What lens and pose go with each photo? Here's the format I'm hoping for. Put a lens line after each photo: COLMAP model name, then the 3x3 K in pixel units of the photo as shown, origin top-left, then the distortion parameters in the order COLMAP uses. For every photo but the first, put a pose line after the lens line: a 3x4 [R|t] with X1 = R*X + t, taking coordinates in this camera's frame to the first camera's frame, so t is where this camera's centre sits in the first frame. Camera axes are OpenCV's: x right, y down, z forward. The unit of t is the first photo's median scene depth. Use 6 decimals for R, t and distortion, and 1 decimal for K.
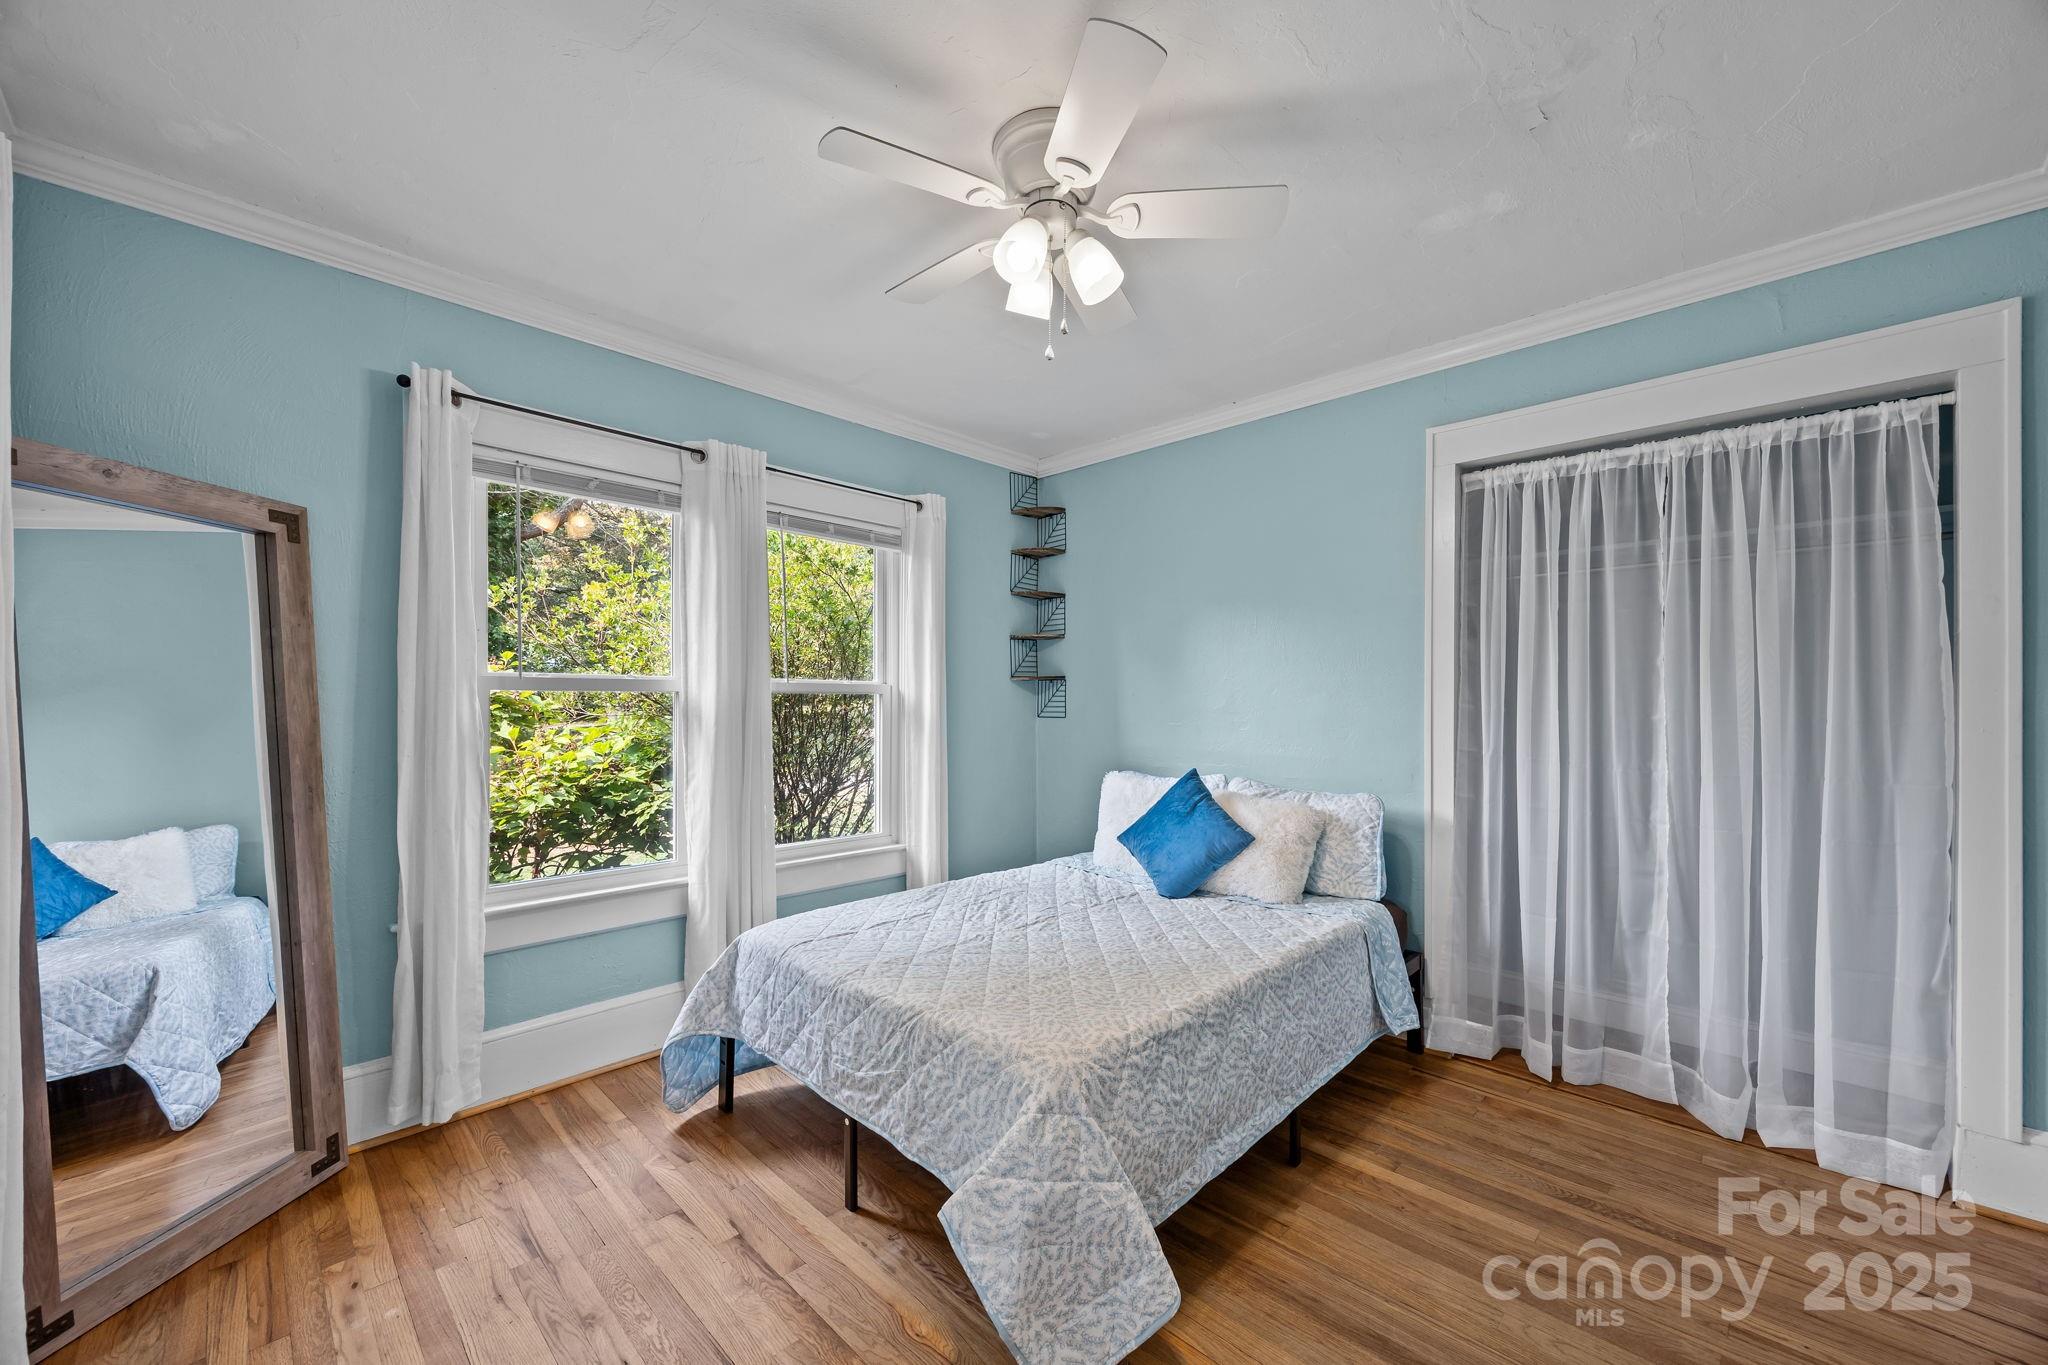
lens RADIAL K [[788.4, 0, 1032.3], [0, 788.4, 692.4], [0, 0, 1]] dist [0.001219, 0.000027]
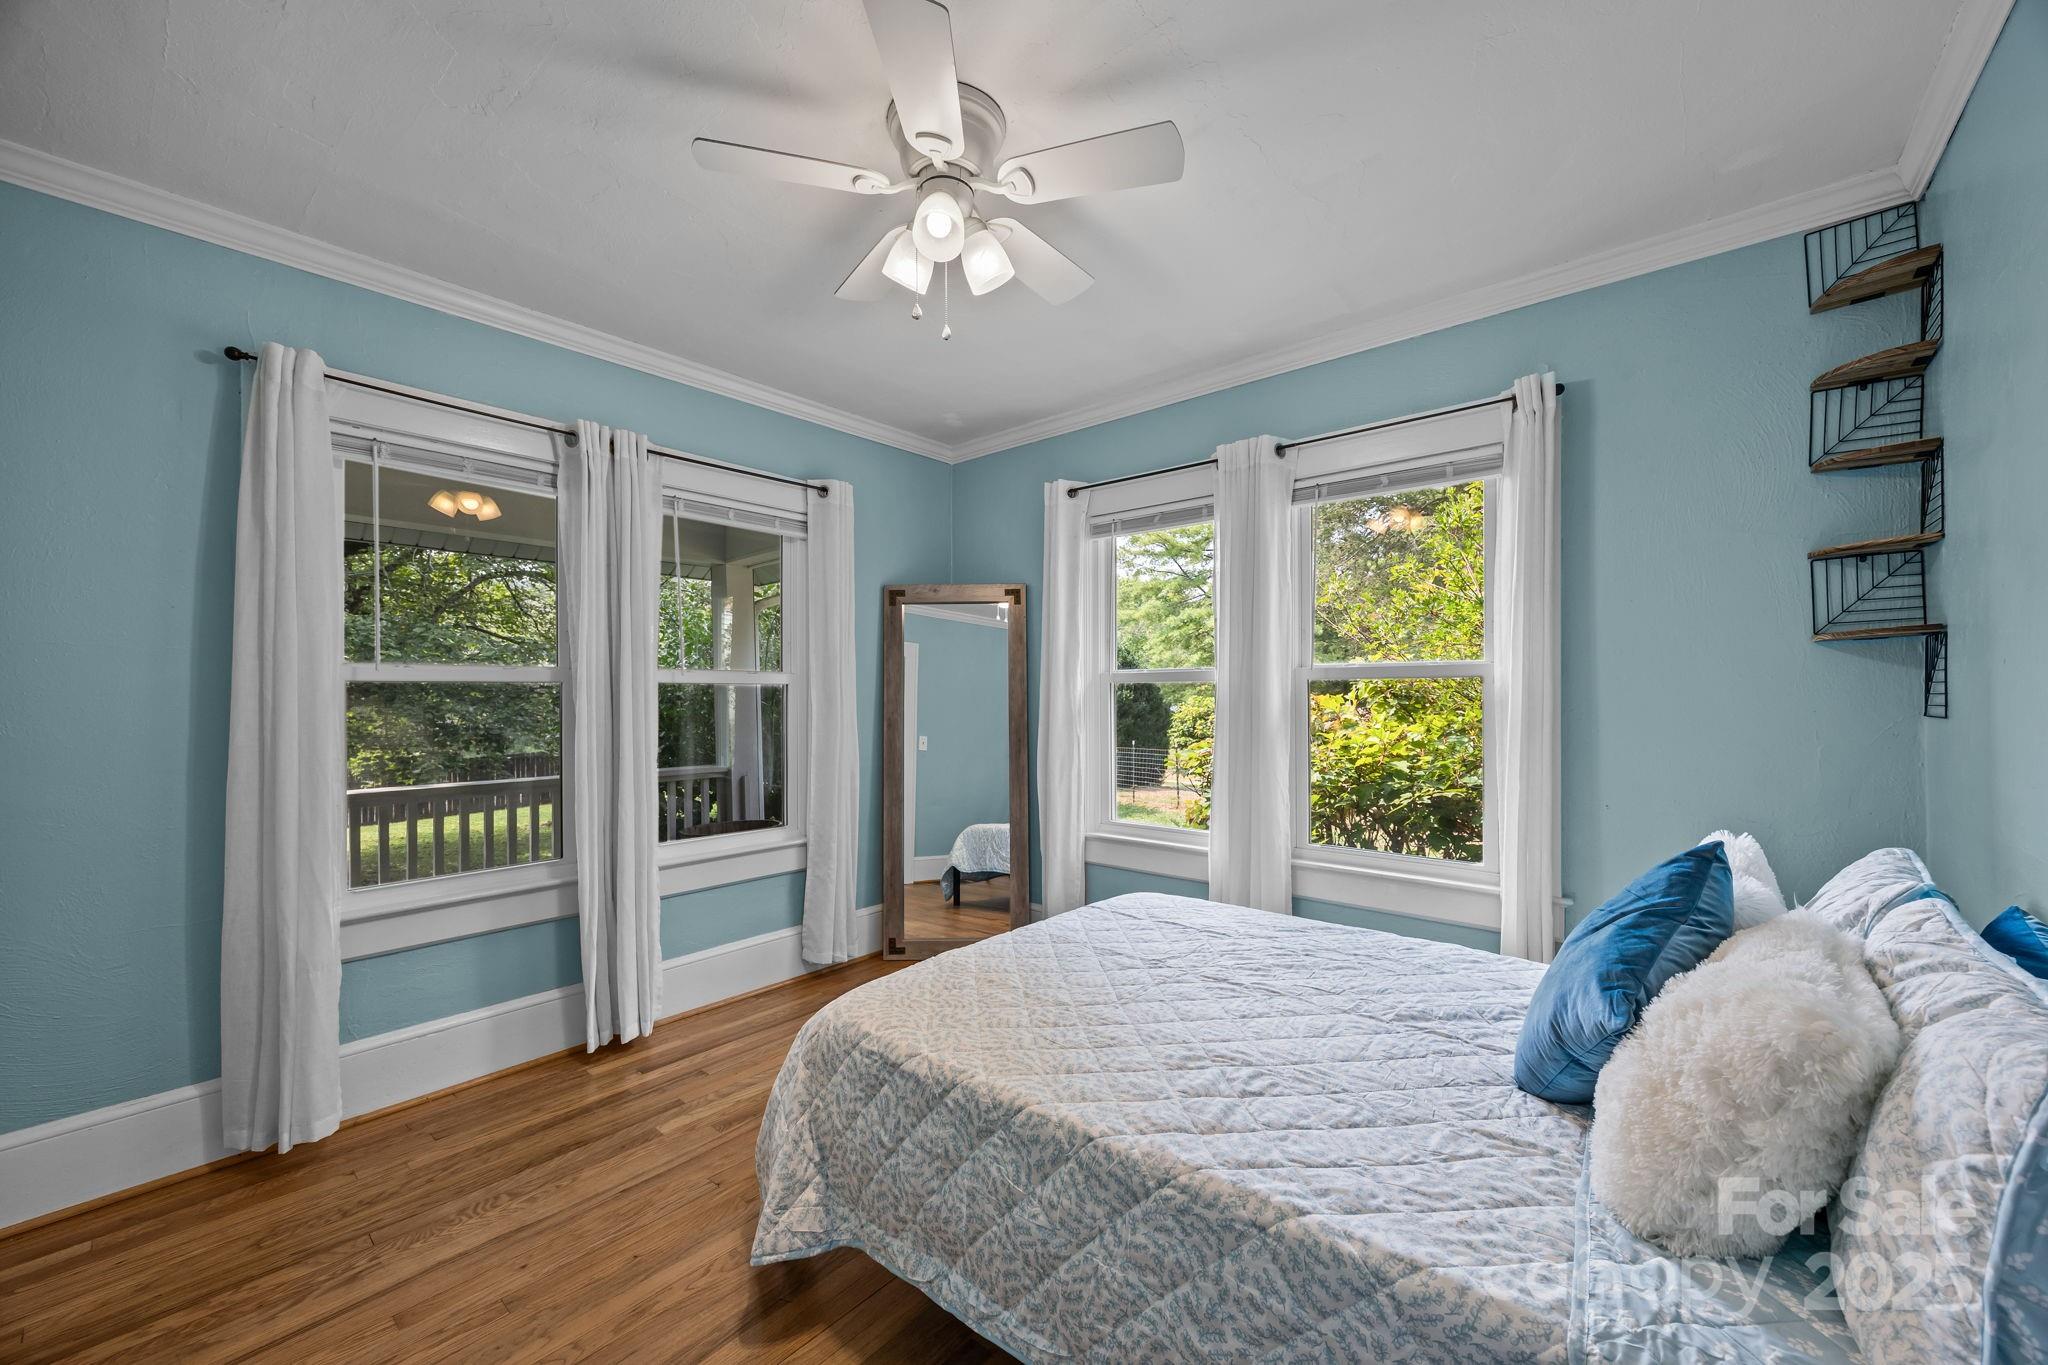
lens RADIAL K [[788.4, 0, 1032.3], [0, 788.4, 692.4], [0, 0, 1]] dist [0.001219, 0.000027]
pose [[0.071845, -0.006247, -0.997396, 0.685690], [0.021625, 0.999755, -0.004704, 0.014039], [0.997181, -0.021231, 0.071963, 0.705745]]
